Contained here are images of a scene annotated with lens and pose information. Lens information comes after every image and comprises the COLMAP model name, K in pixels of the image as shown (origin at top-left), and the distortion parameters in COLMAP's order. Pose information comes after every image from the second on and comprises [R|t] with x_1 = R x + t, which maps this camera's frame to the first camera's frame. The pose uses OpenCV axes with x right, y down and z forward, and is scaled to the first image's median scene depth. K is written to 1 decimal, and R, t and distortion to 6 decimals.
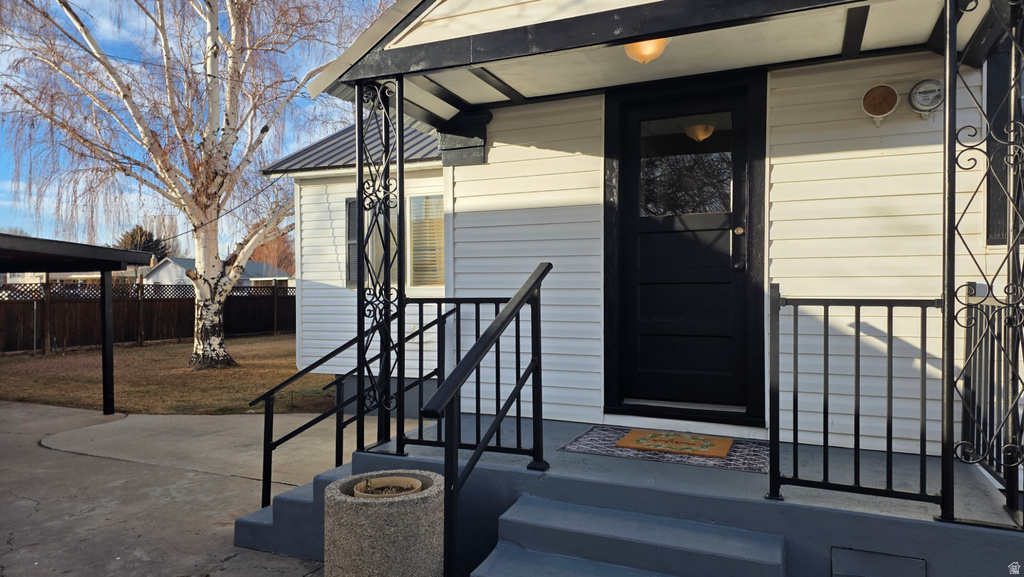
lens RADIAL K [[641.0, 0, 524.9], [0, 641.0, 302.8], [0, 0, 1]] dist [0.140732, -0.188466]
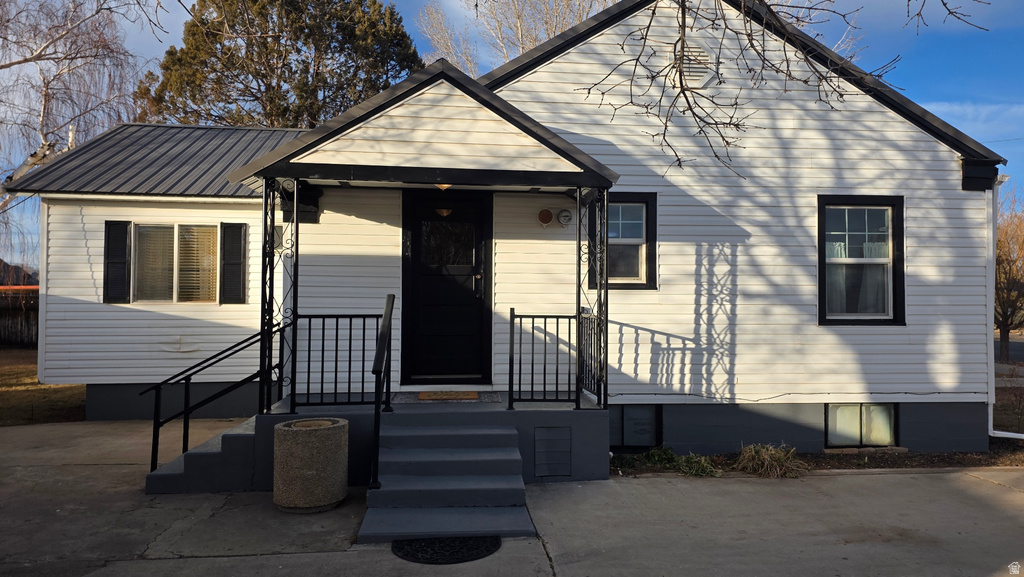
lens RADIAL K [[641.0, 0, 524.9], [0, 641.0, 302.8], [0, 0, 1]] dist [0.140732, -0.188466]
pose [[0.862648, 0.008071, 0.505740, -0.475719], [0.001640, 0.999823, -0.018753, -0.005047], [-0.505802, 0.017007, 0.862482, -0.620571]]
